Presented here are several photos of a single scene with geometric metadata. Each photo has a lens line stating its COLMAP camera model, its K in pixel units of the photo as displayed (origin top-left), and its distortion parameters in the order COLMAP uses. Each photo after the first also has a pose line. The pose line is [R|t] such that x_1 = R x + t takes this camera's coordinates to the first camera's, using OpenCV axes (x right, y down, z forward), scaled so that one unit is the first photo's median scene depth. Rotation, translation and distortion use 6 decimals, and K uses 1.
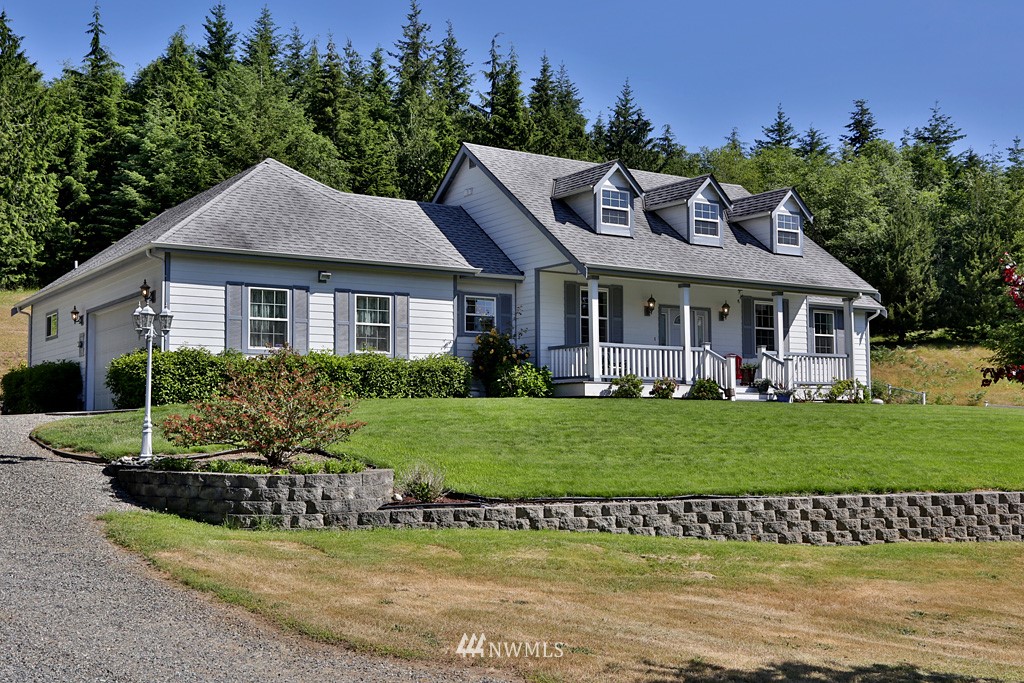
lens RADIAL K [[1129.0, 0, 512.0], [0, 1129.0, 341.5], [0, 0, 1]] dist [0.048991, -0.010378]
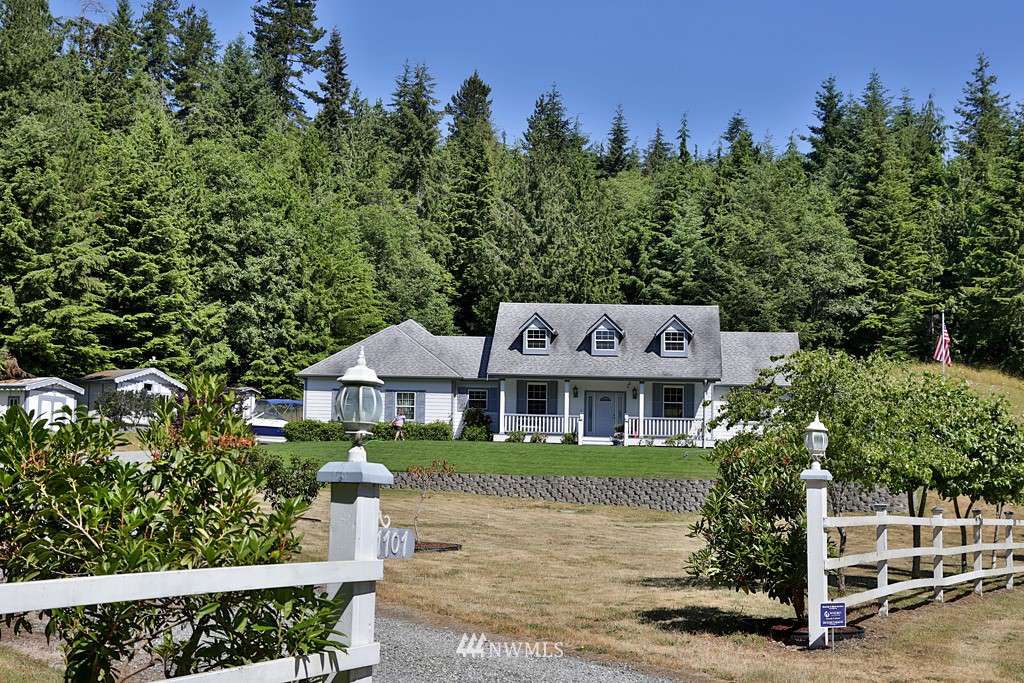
lens RADIAL K [[1494.0, 0, 512.0], [0, 1494.0, 341.5], [0, 0, 1]] dist [0.002576, -0.021381]
pose [[0.777757, -0.045617, -0.626907, 1.602815], [0.015518, 0.998453, -0.053401, 0.013752], [0.628373, 0.031805, 0.777262, -0.919072]]
